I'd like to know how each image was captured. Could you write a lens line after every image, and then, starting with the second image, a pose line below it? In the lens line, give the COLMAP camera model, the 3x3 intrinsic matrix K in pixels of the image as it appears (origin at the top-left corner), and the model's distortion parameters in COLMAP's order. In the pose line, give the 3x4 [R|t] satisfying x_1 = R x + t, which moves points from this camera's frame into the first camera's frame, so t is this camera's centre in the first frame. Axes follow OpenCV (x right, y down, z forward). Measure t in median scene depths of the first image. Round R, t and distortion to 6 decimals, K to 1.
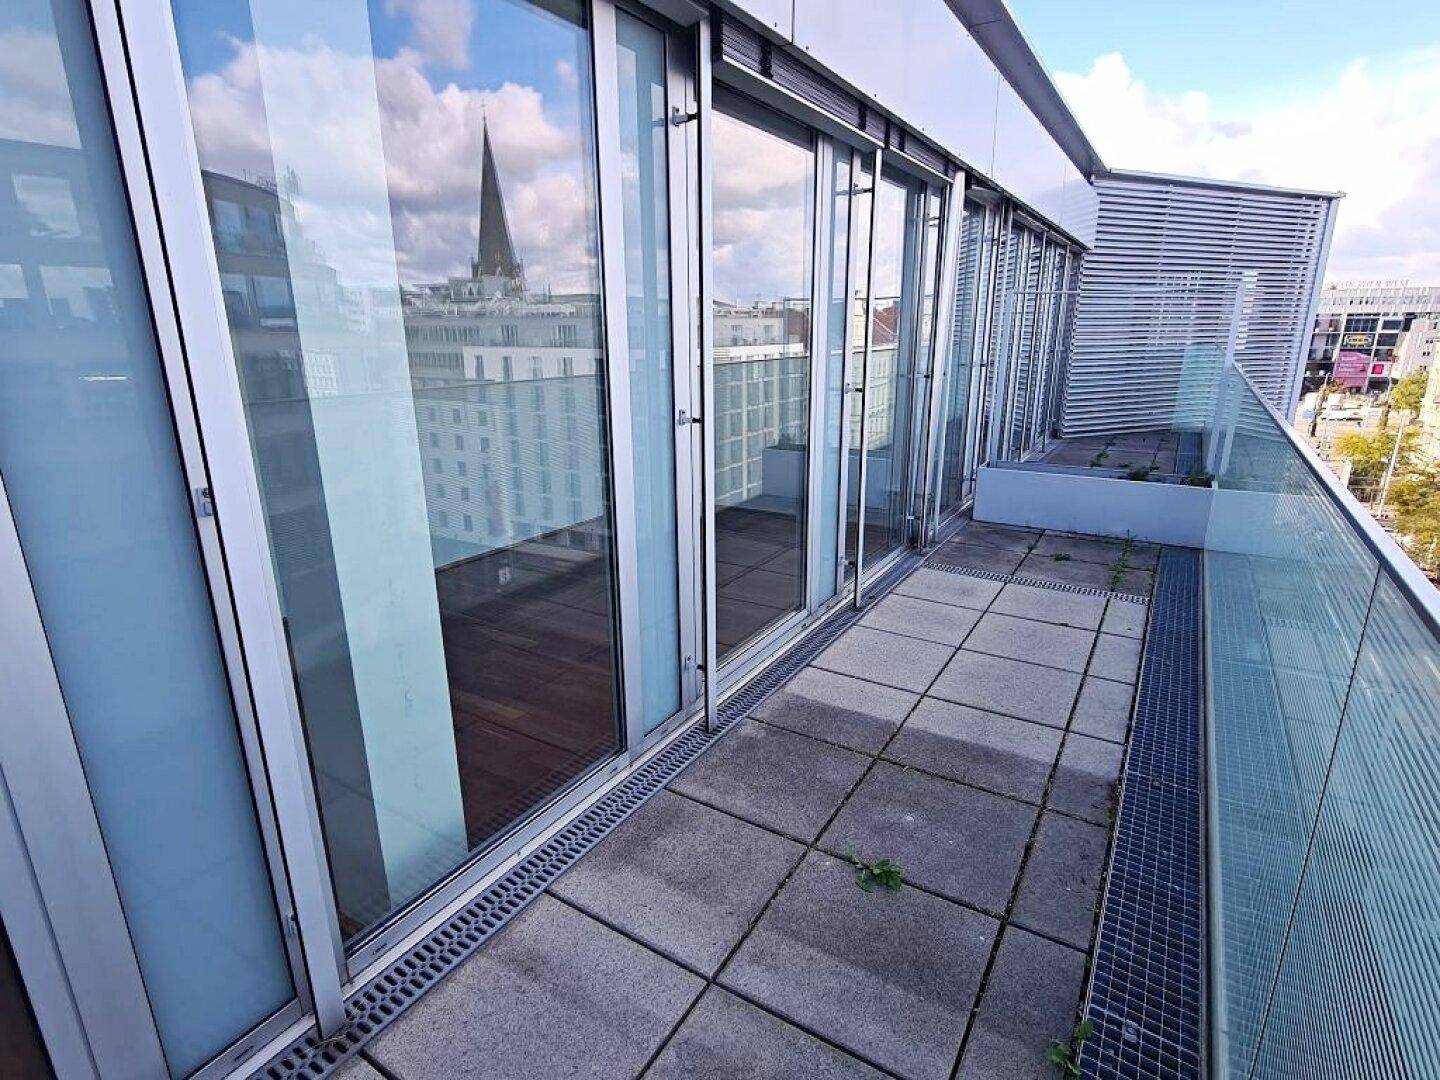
lens RADIAL K [[734.6, 0, 720.7], [0, 734.6, 543.1], [0, 0, 1]] dist [0.000438, -0.001204]
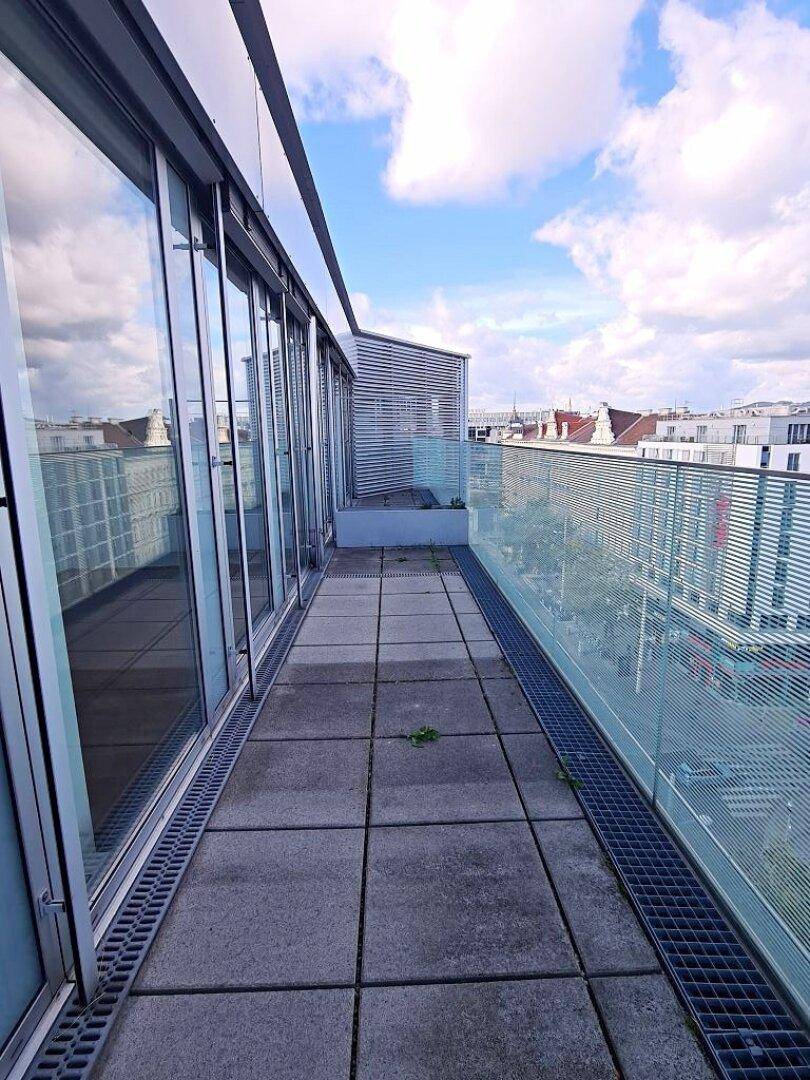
lens RADIAL K [[550.9, 0, 406.3], [0, 550.9, 542.6], [0, 0, 1]] dist [0.000438, -0.001204]
pose [[0.833235, -0.114054, 0.541029, -0.295984], [0.165386, 0.985106, -0.047040, 0.073165], [-0.527606, 0.128674, 0.839688, -0.006478]]
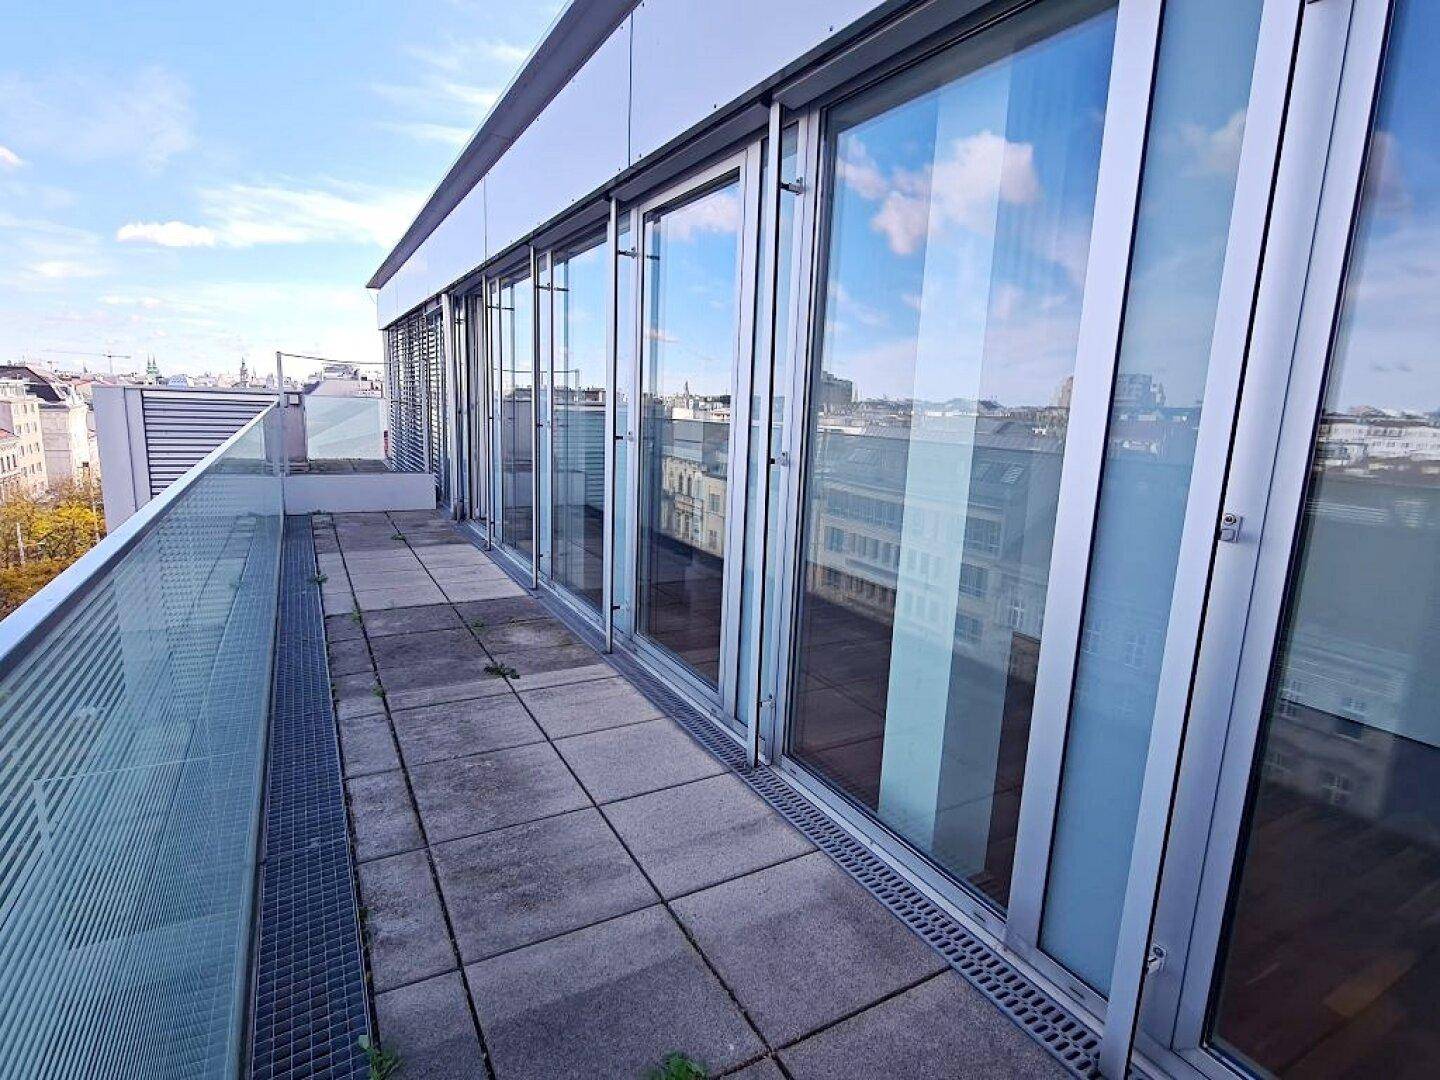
lens RADIAL K [[734.6, 0, 723.6], [0, 734.6, 538.3], [0, 0, 1]] dist [0.000438, -0.001204]
pose [[-0.475195, 0.150477, -0.866918, 0.564726], [-0.282711, 0.906912, 0.312385, -0.215683], [0.833225, 0.393531, -0.388418, 0.834784]]
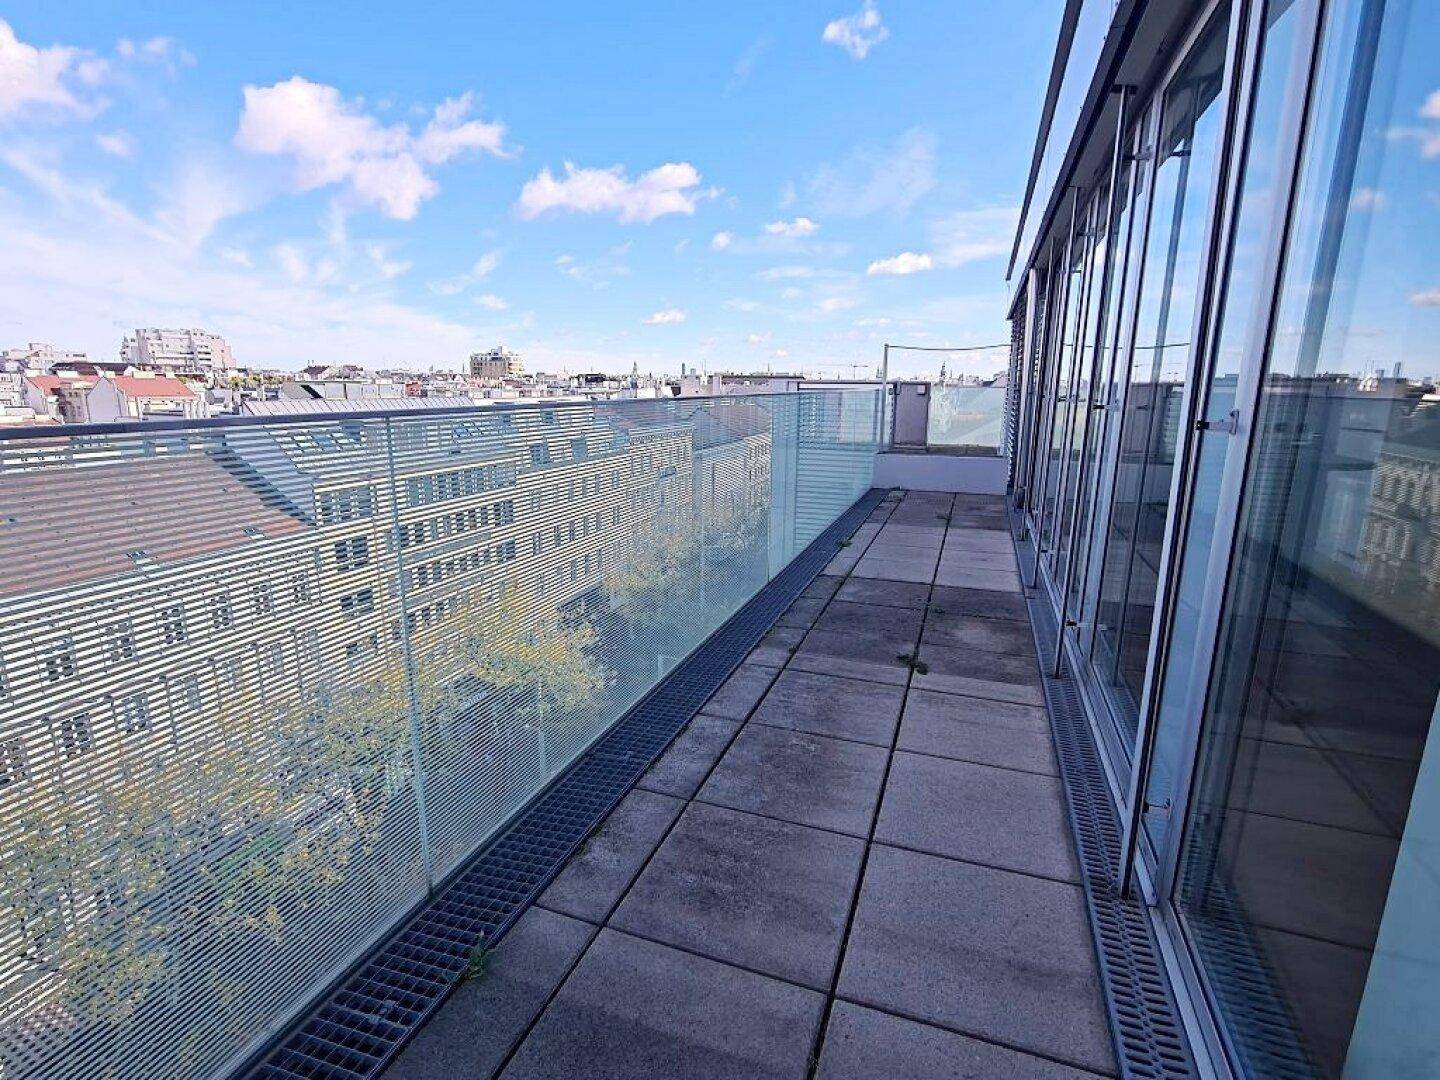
lens RADIAL K [[710.9, 0, 723.3], [0, 710.9, 534.0], [0, 0, 1]] dist [-0.010683, -0.001379]
pose [[-0.977949, 0.044424, -0.204066, 0.170668], [-0.058980, 0.878593, 0.473916, -0.191297], [0.200344, 0.475501, -0.856598, 0.920907]]
